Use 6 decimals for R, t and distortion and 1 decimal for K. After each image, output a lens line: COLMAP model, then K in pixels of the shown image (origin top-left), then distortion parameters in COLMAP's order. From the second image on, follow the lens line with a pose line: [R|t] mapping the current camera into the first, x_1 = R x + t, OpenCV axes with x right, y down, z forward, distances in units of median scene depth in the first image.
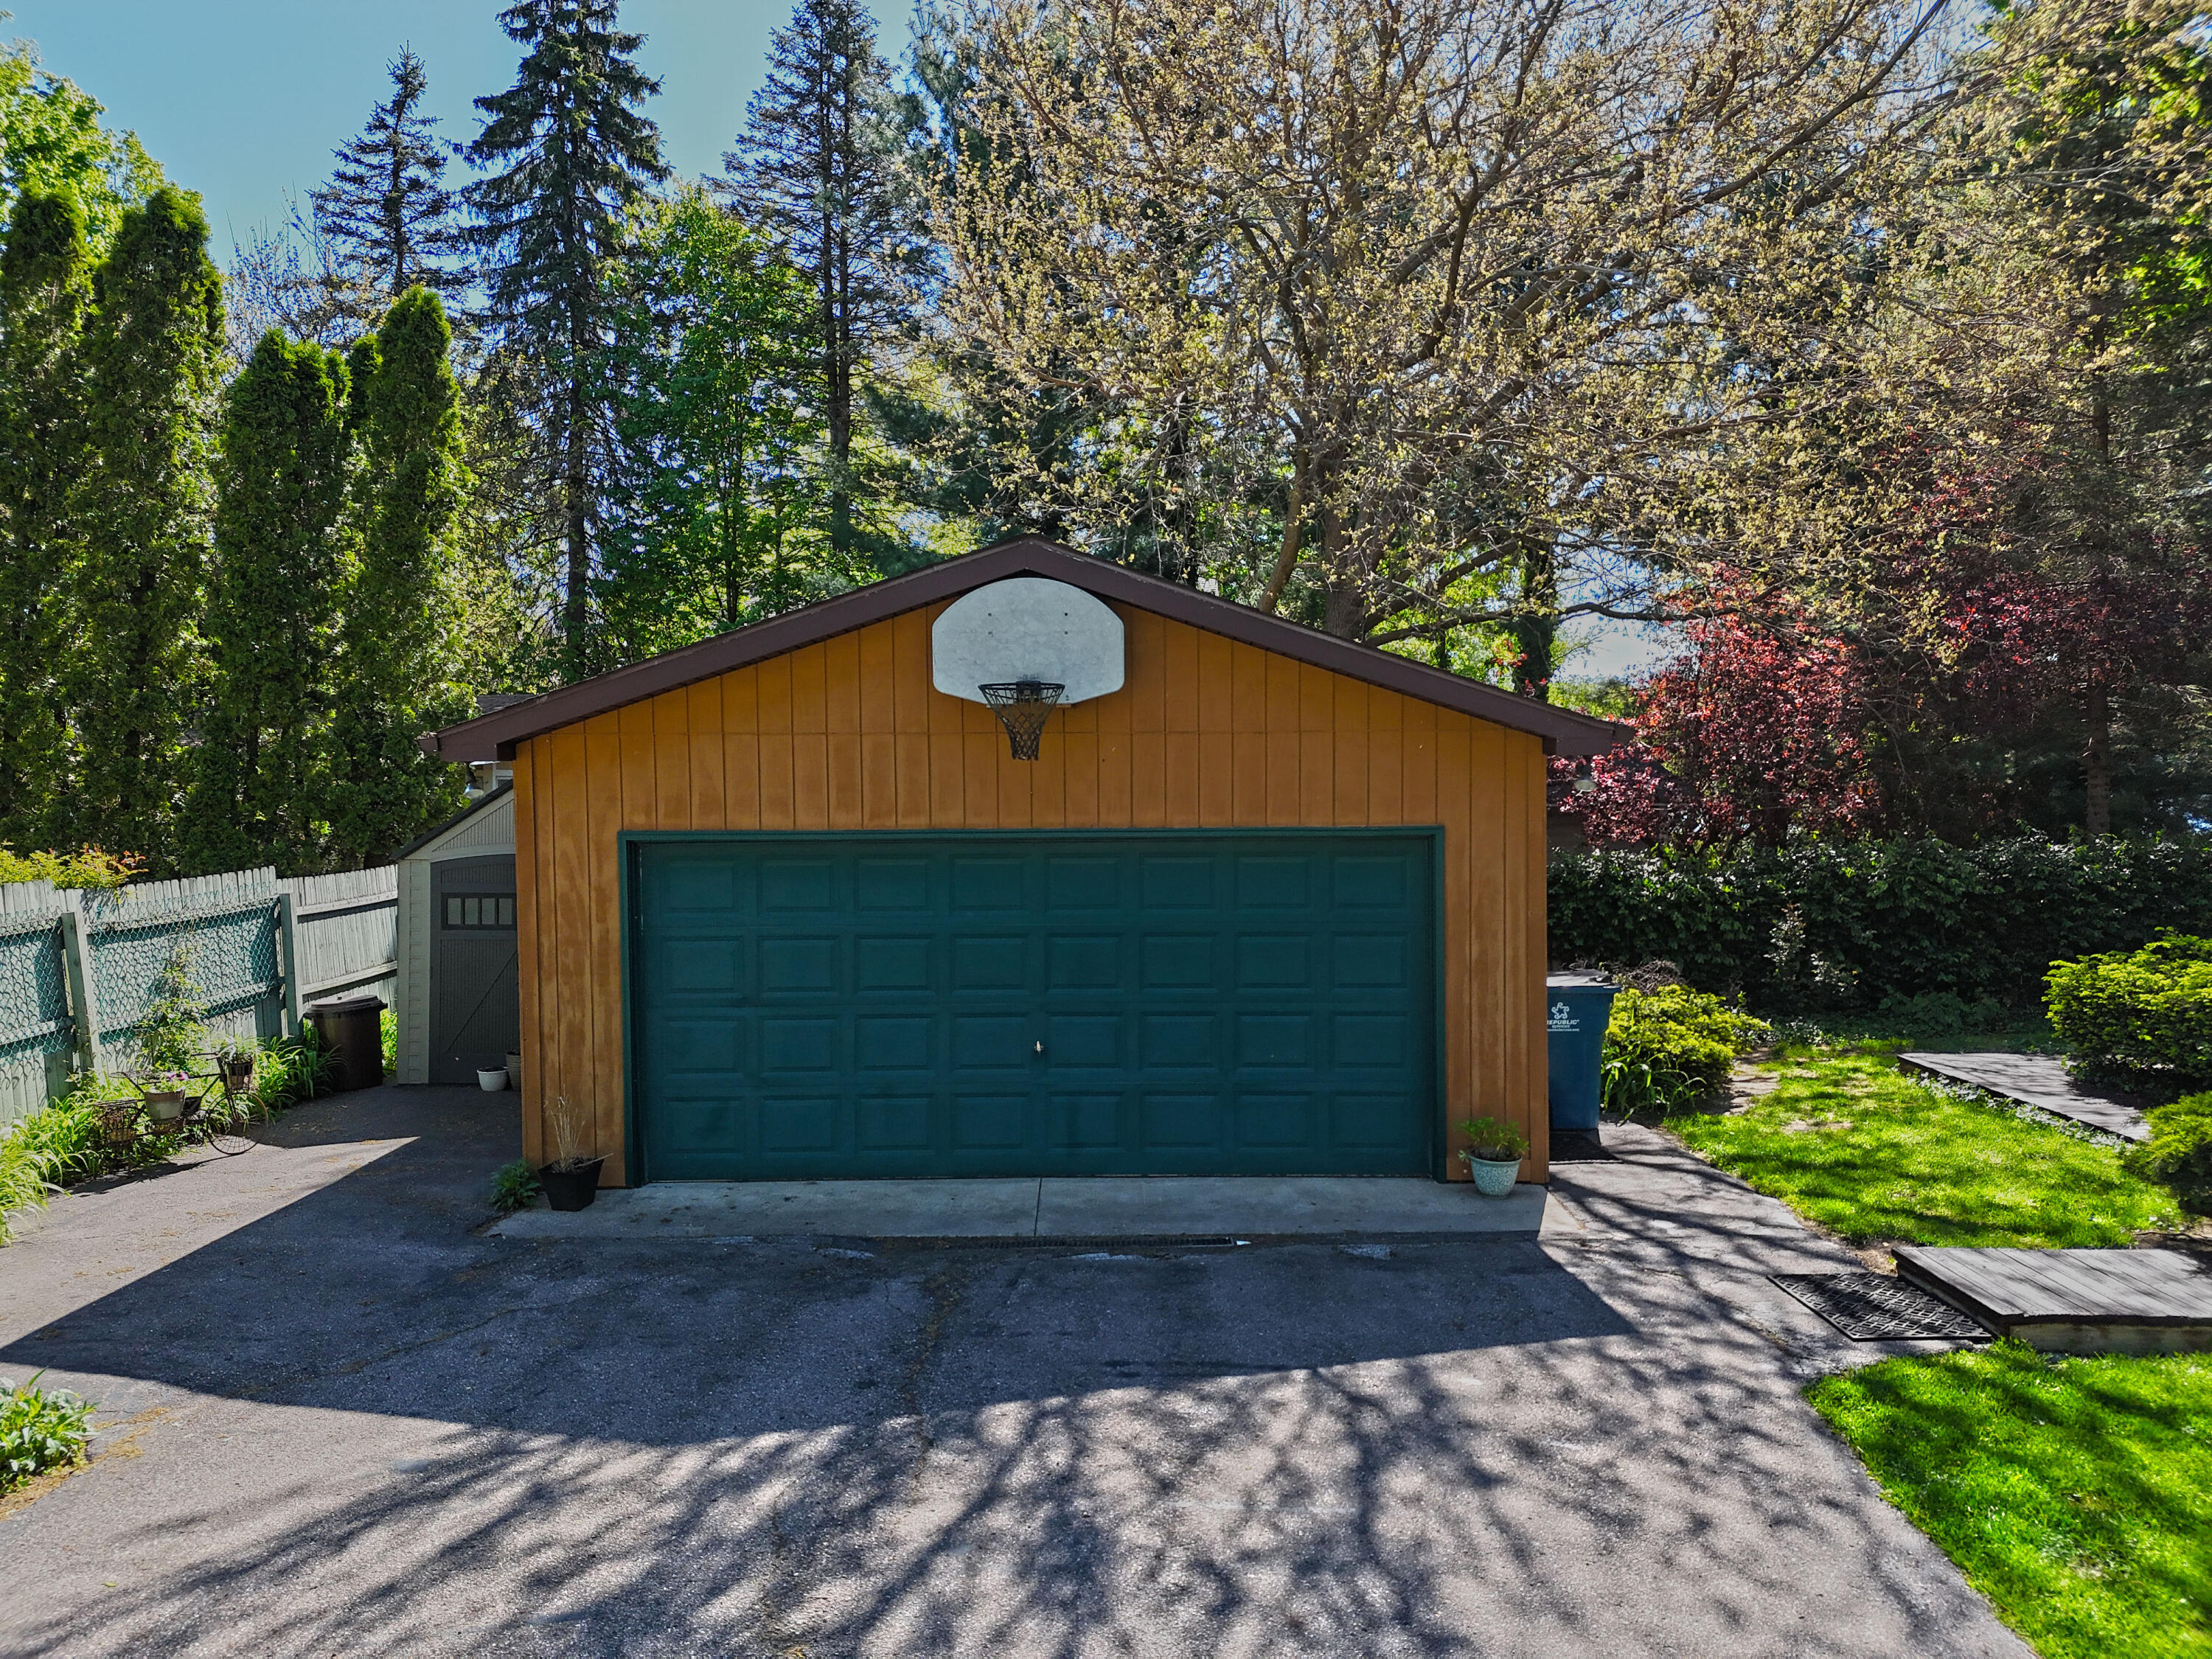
lens RADIAL K [[1539.1, 0, 1115.2], [0, 1539.1, 837.5], [0, 0, 1]] dist [0.062323, -0.058019]
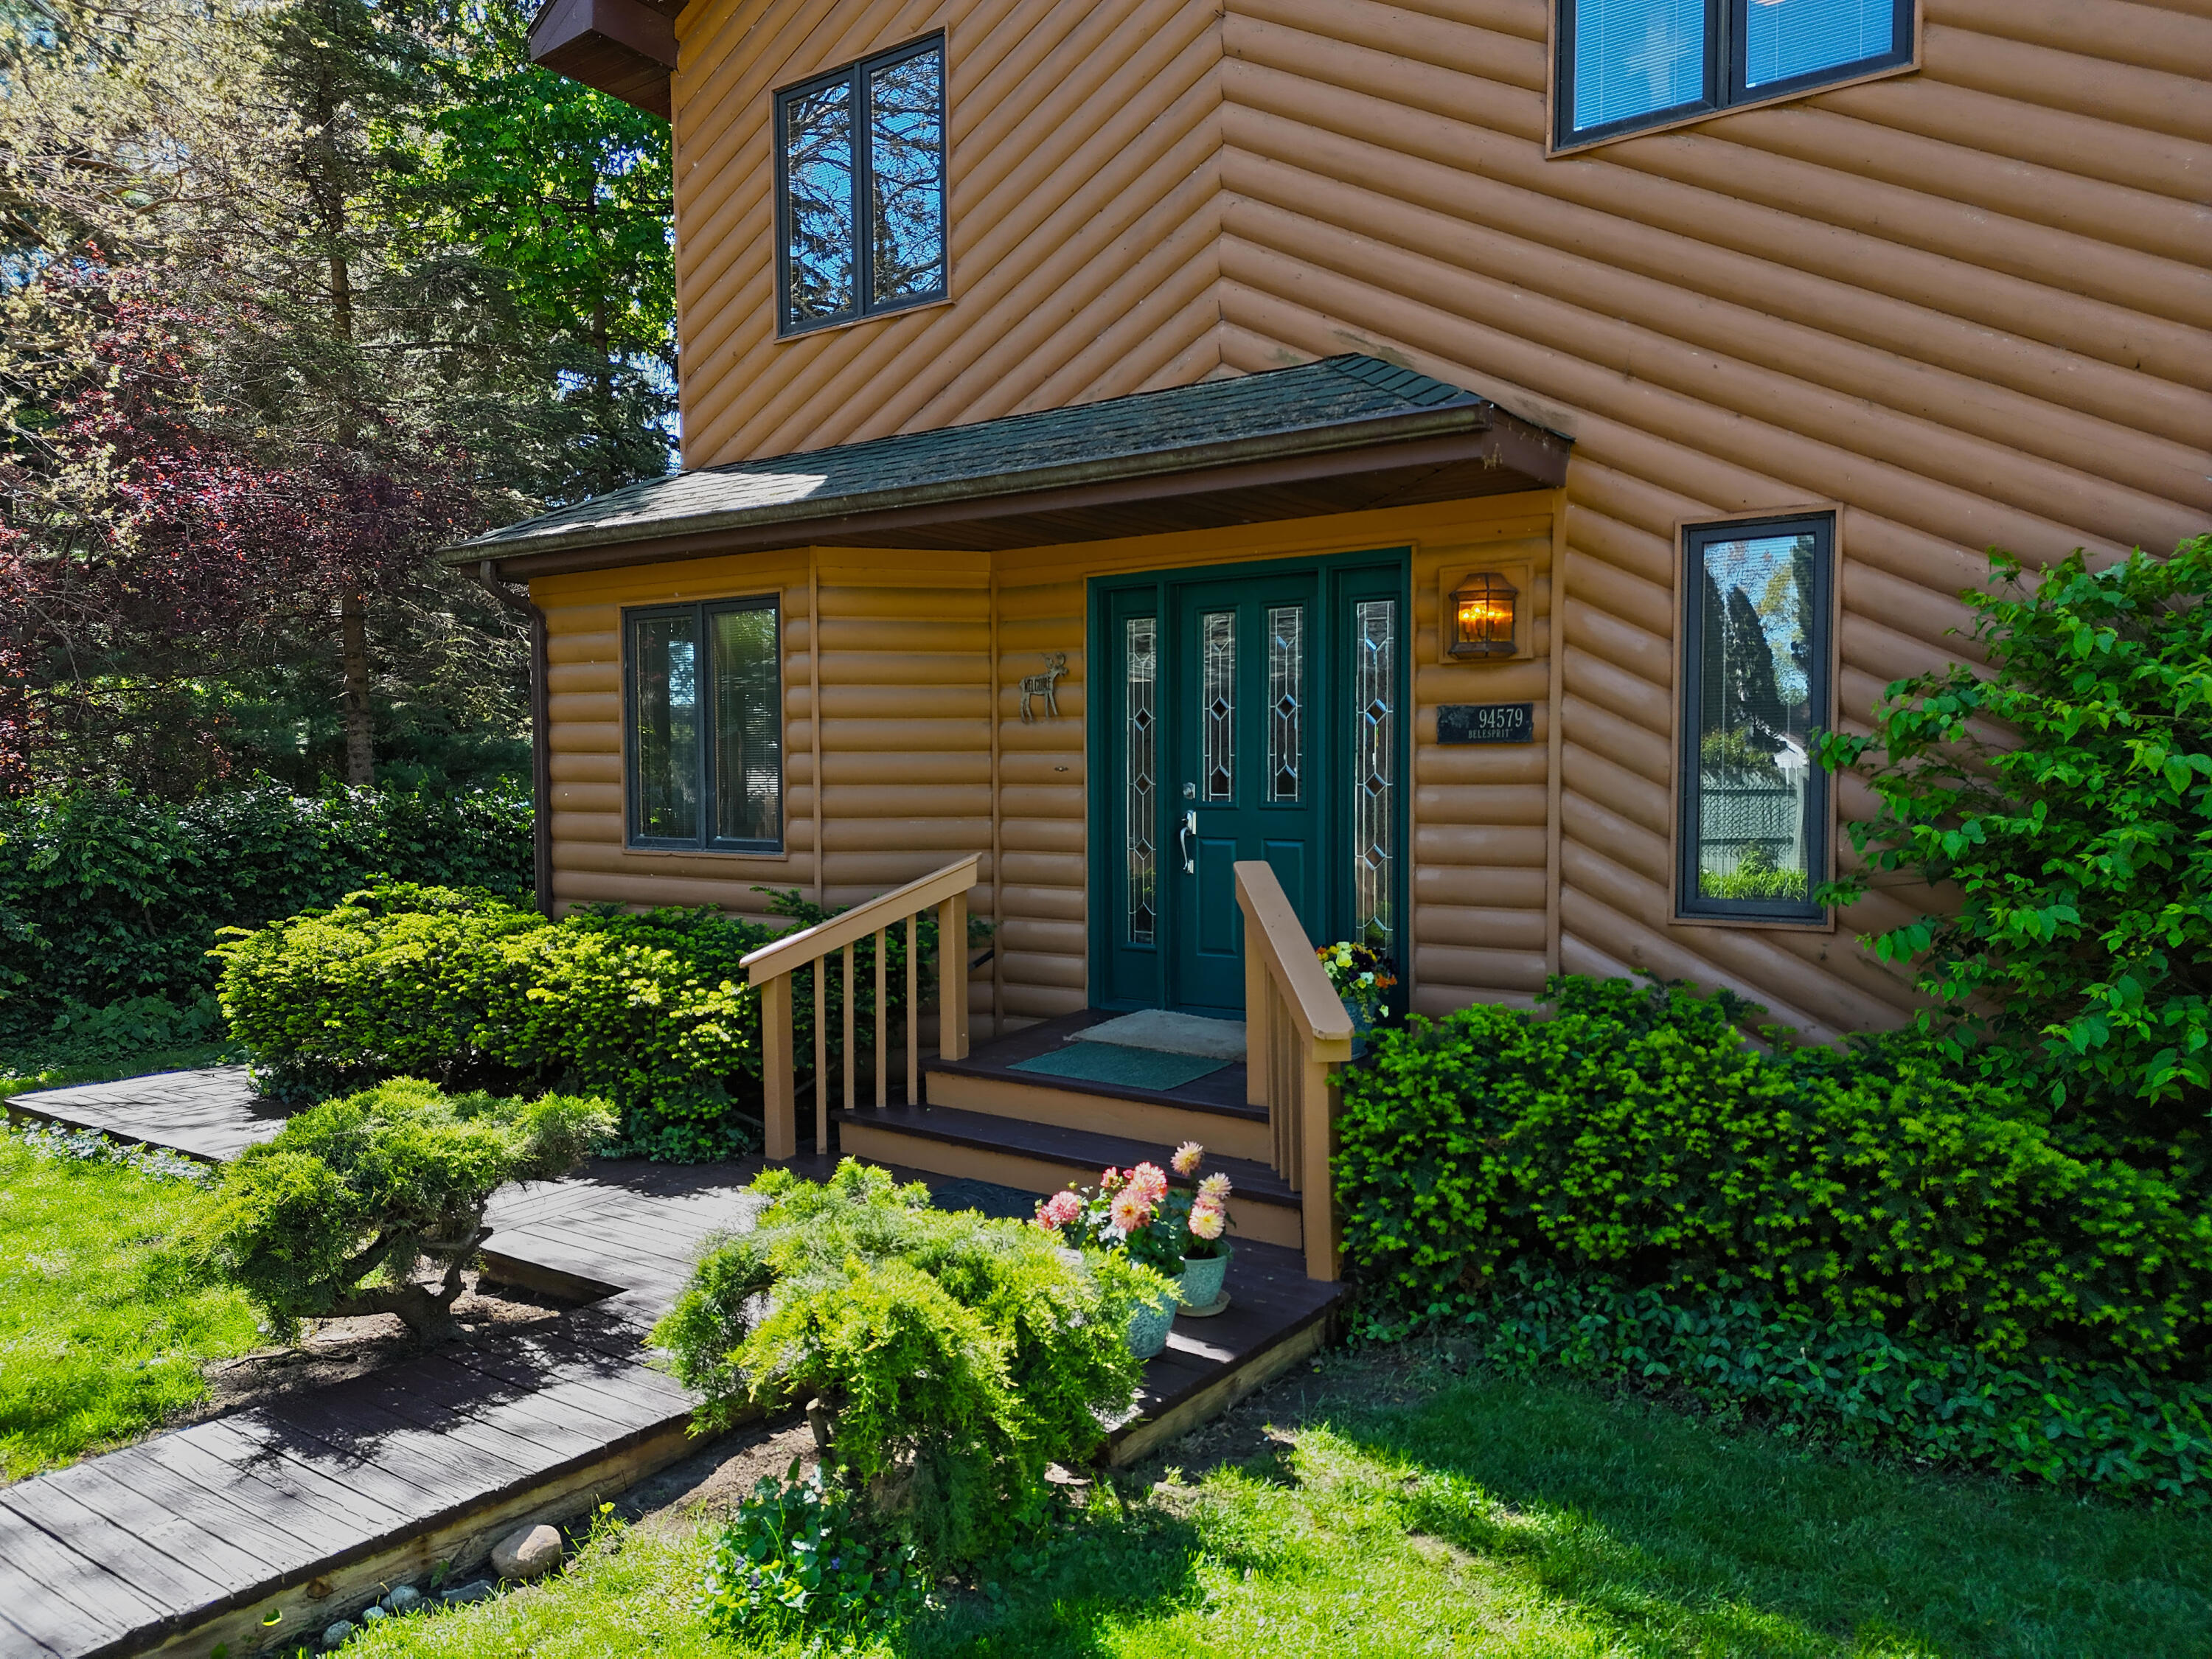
lens RADIAL K [[1539.1, 0, 1115.2], [0, 1539.1, 837.5], [0, 0, 1]] dist [0.062323, -0.058019]
pose [[0.571667, -0.029966, 0.819938, 0.256410], [0.035883, 0.999290, 0.011503, 0.043748], [-0.819701, 0.022846, 0.572336, 0.272620]]
